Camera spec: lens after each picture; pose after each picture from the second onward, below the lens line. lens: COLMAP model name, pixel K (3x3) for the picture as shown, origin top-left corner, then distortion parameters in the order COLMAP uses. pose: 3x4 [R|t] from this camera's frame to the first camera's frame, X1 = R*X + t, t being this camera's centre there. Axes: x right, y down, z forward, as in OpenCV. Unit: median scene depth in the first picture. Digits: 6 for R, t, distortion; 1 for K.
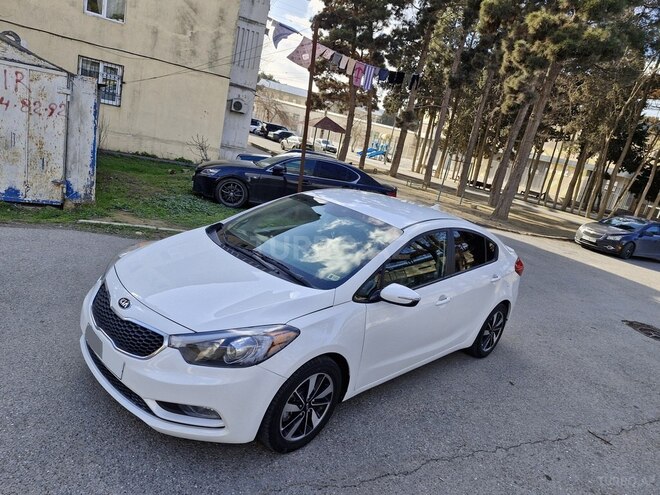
lens RADIAL K [[447.3, 0, 326.8], [0, 447.3, 245.6], [0, 0, 1]] dist [0.063214, -0.063802]
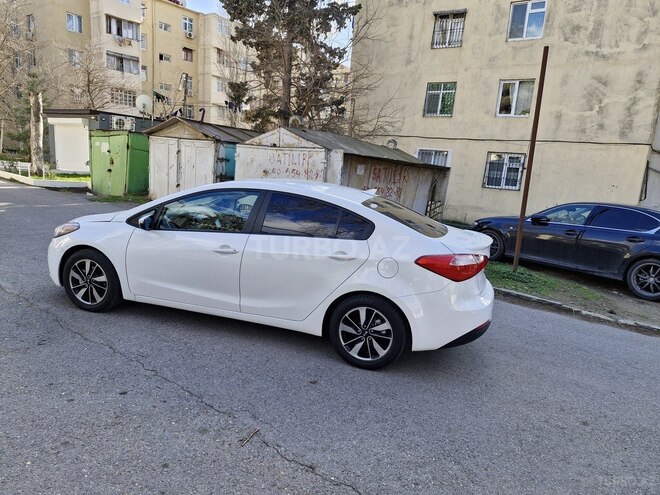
lens RADIAL K [[447.3, 0, 328.8], [0, 447.3, 249.8], [0, 0, 1]] dist [0.057814, -0.054615]
pose [[0.474624, -0.002980, -0.880184, 0.270599], [-0.198574, 0.973851, -0.110375, 0.038970], [0.857497, 0.227168, 0.461621, 0.147669]]
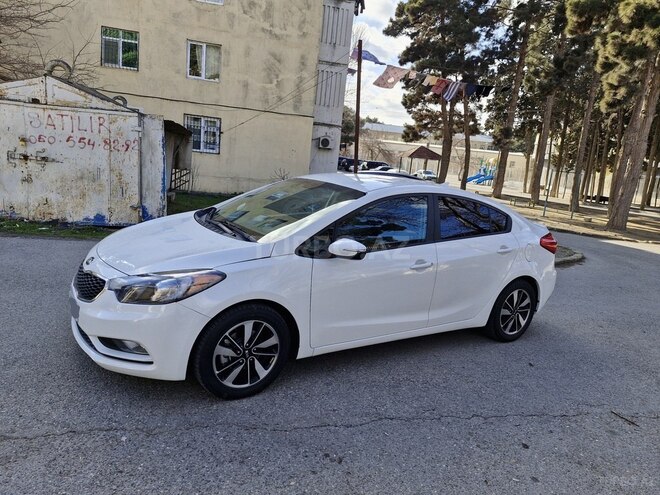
lens RADIAL K [[446.9, 0, 328.3], [0, 446.9, 244.8], [0, 0, 1]] dist [0.060198, -0.058776]
pose [[0.968058, -0.065804, -0.241935, 0.061525], [0.044731, 0.994792, -0.091591, 0.032400], [0.246702, 0.077844, 0.965960, 0.005468]]
